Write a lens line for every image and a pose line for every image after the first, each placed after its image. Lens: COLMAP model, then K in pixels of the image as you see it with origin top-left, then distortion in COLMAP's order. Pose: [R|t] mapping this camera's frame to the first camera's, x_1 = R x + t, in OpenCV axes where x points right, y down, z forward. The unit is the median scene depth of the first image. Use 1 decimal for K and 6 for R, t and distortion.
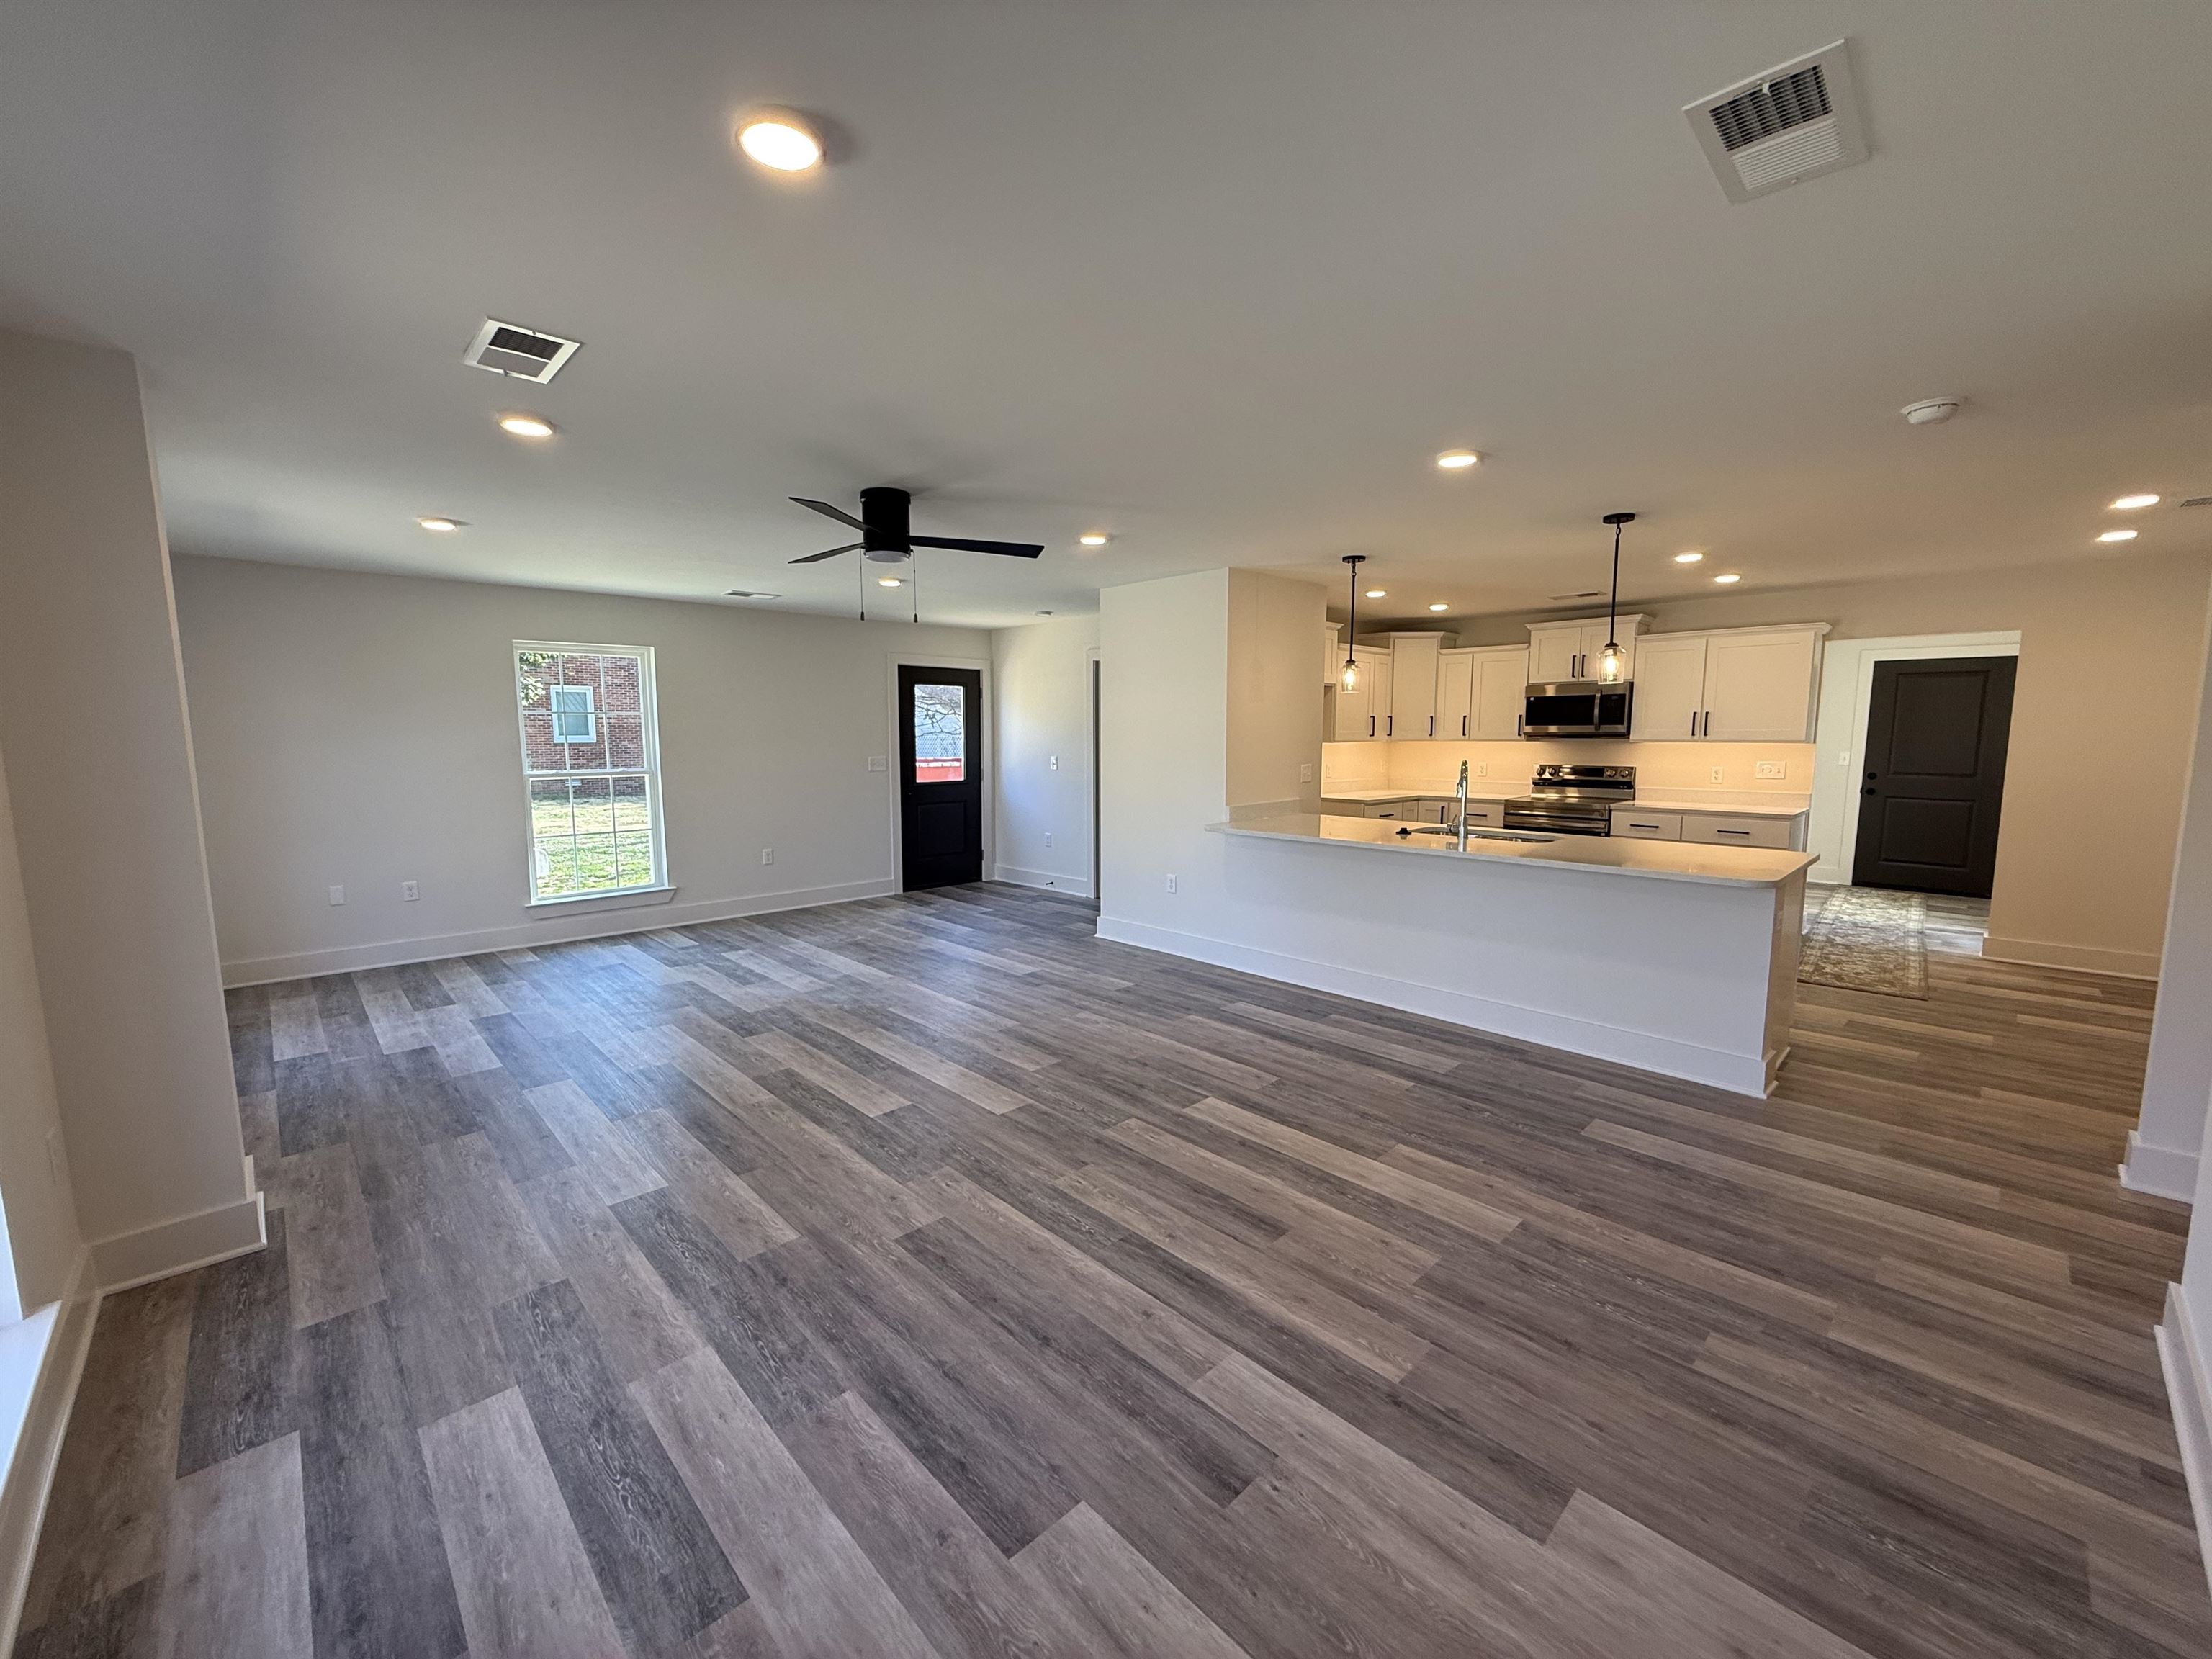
lens RADIAL K [[879.1, 0, 1099.5], [0, 879.1, 831.5], [0, 0, 1]] dist [-0.002521, 0.000397]
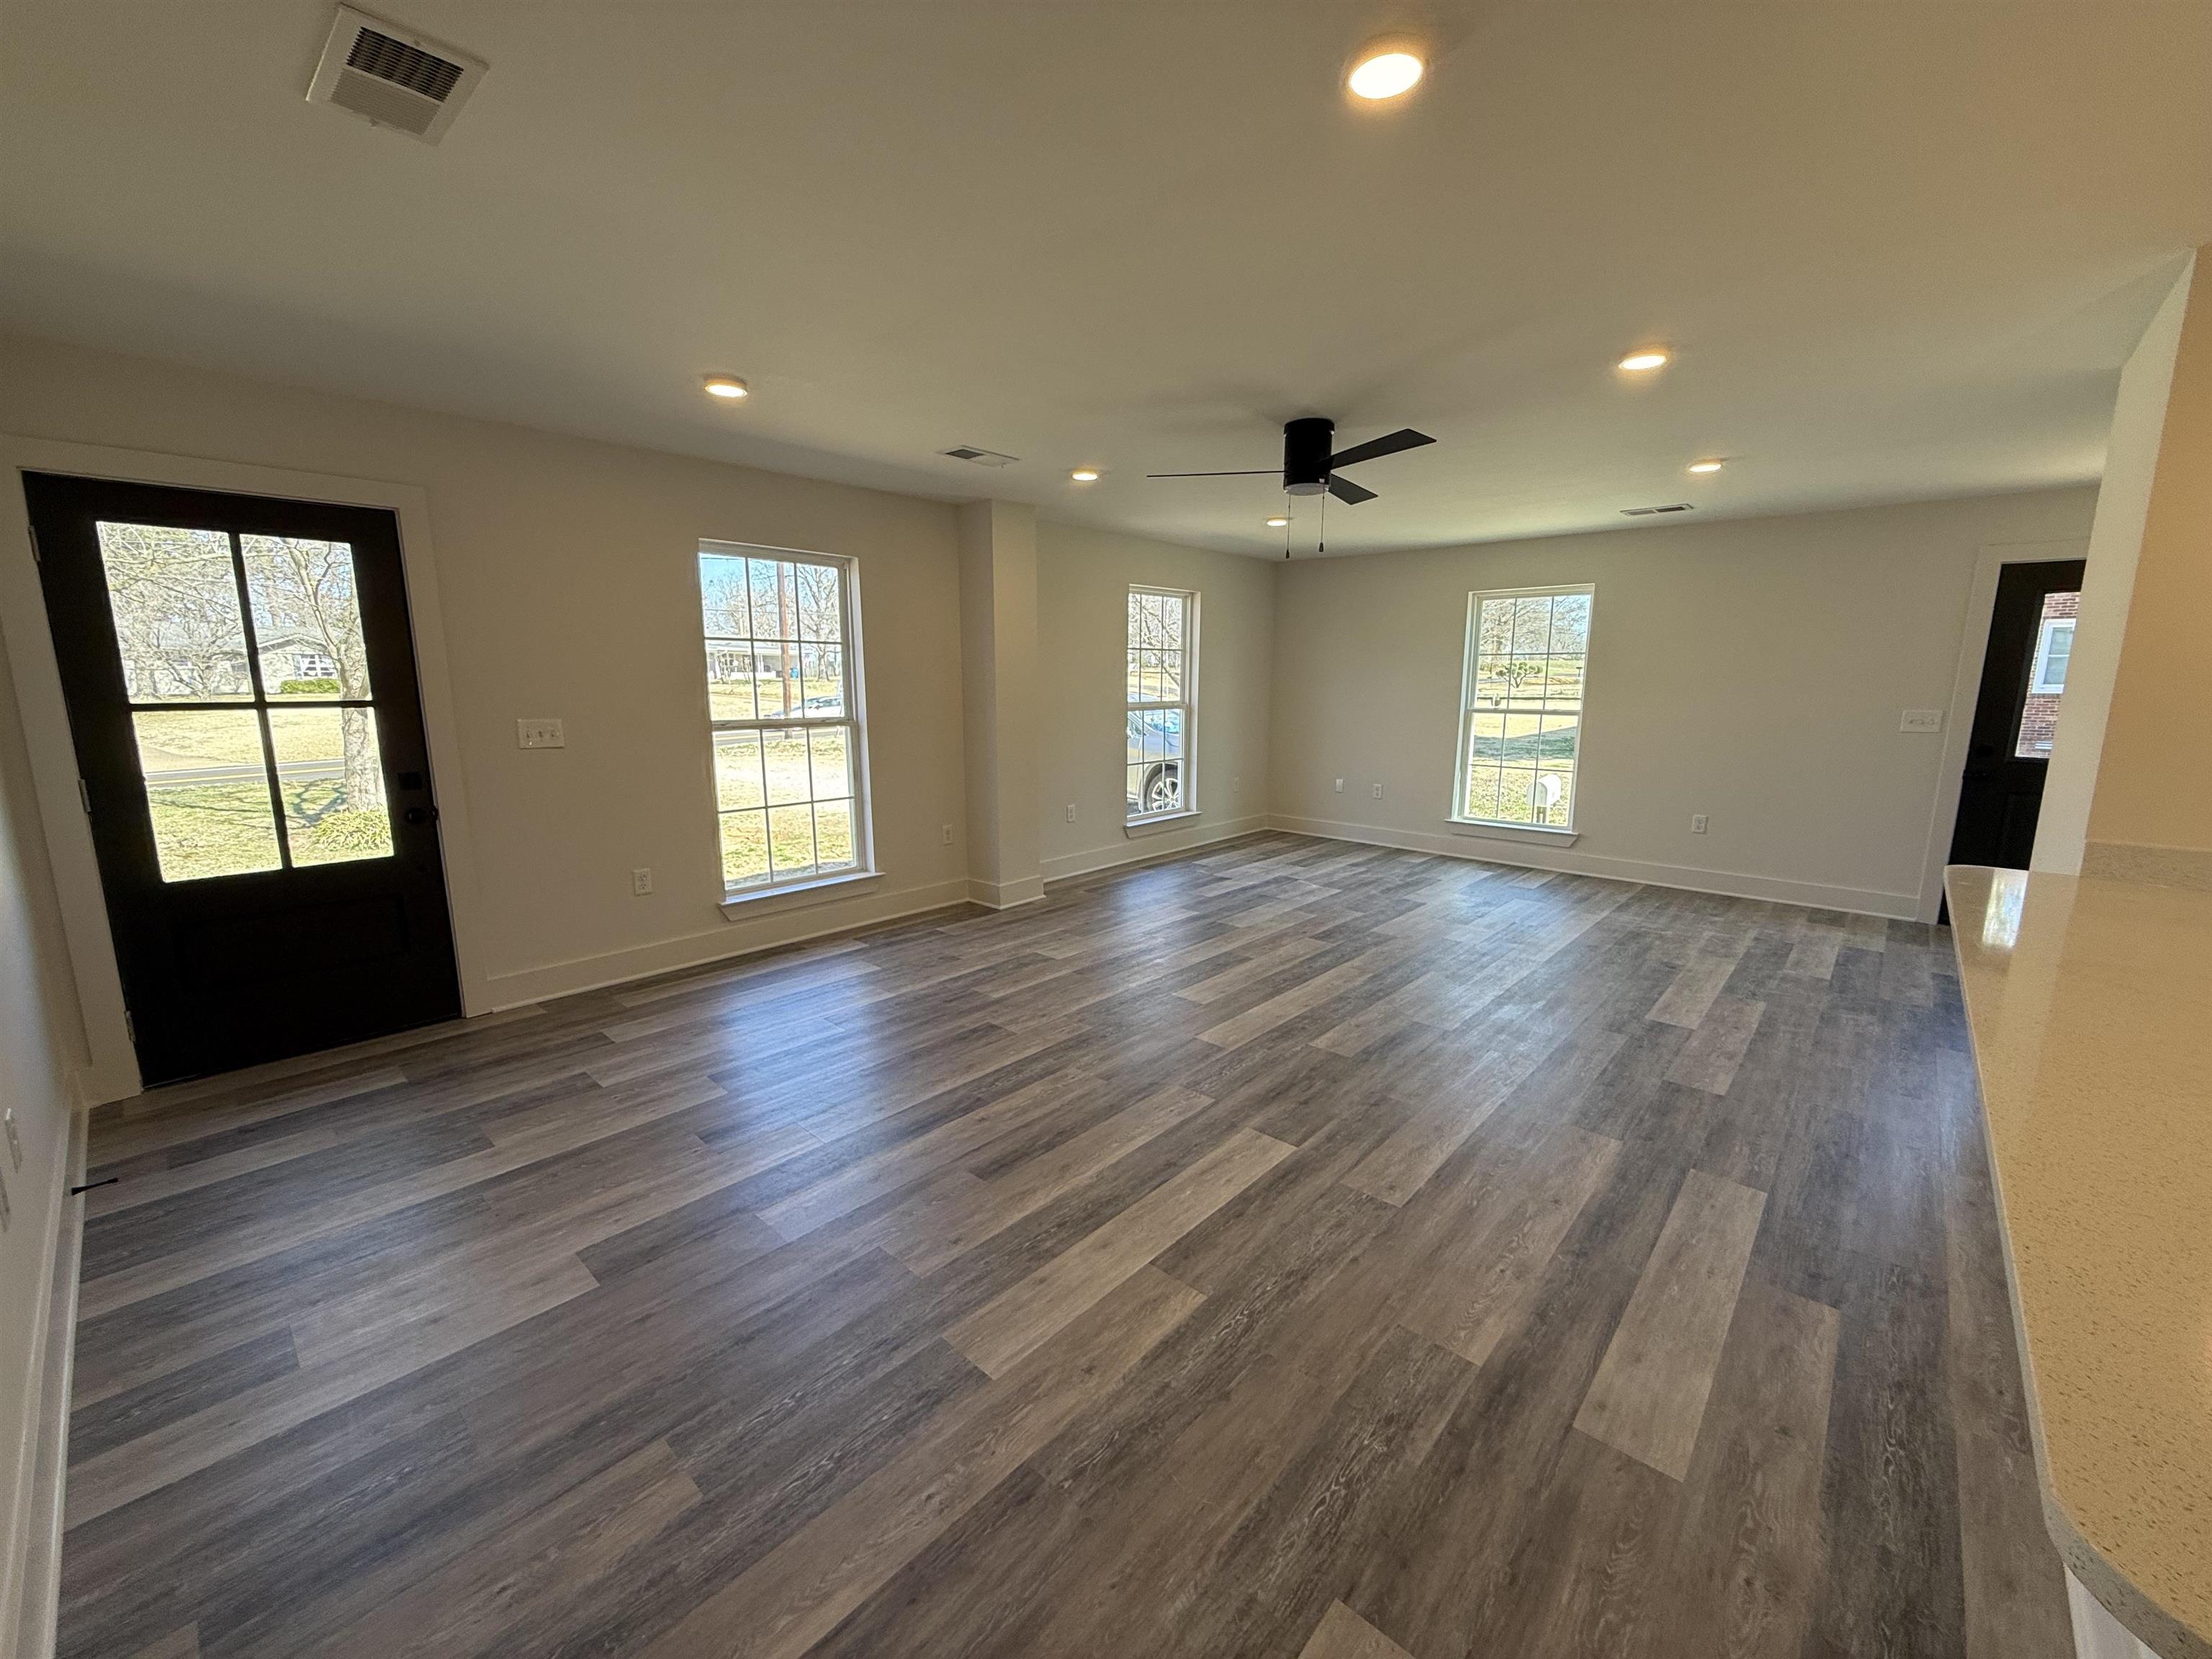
lens RADIAL K [[879.1, 0, 1099.5], [0, 879.1, 831.5], [0, 0, 1]] dist [-0.002521, 0.000397]
pose [[0.064554, 0.175341, -0.982389, 0.672157], [-0.119090, 0.978761, 0.166868, -0.059005], [0.990783, 0.106221, 0.084064, 0.610254]]
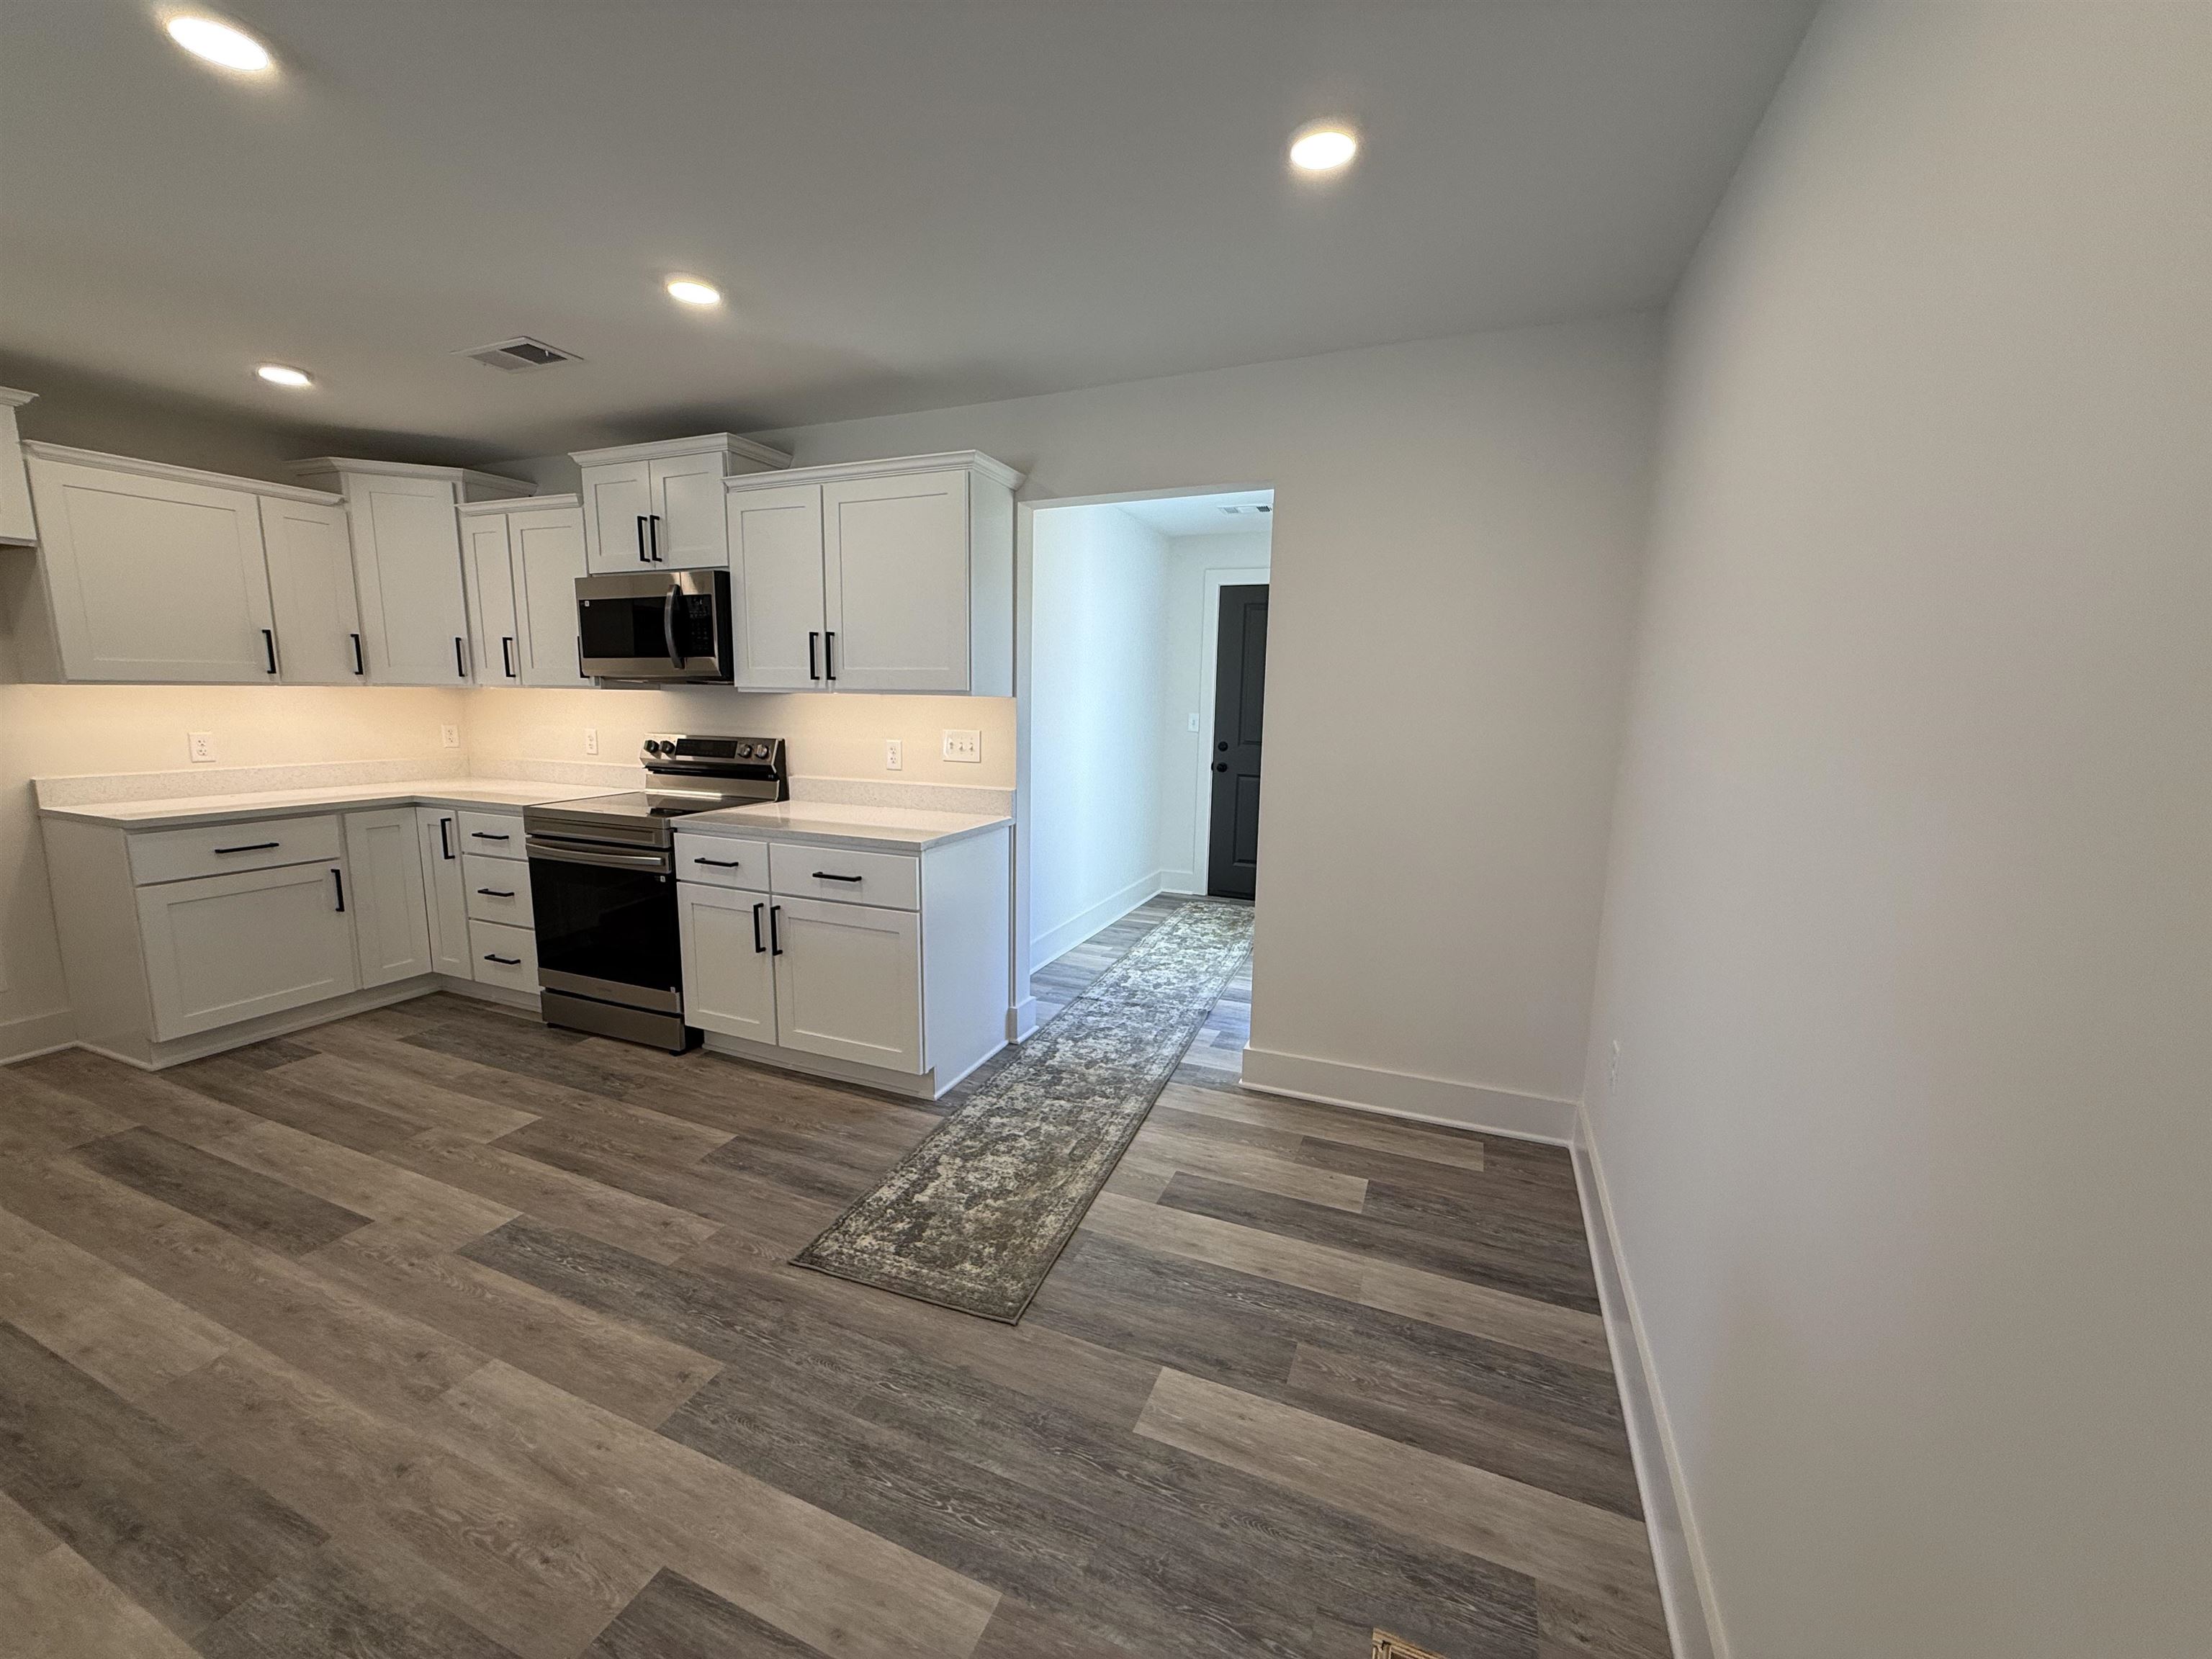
lens RADIAL K [[881.2, 0, 1098.9], [0, 881.2, 832.9], [0, 0, 1]] dist [-0.001294, 0.000130]
pose [[0.917974, -0.047929, 0.393733, 0.924307], [0.028279, 0.998055, 0.055562, -0.065585], [-0.395630, -0.039871, 0.917544, 0.687444]]
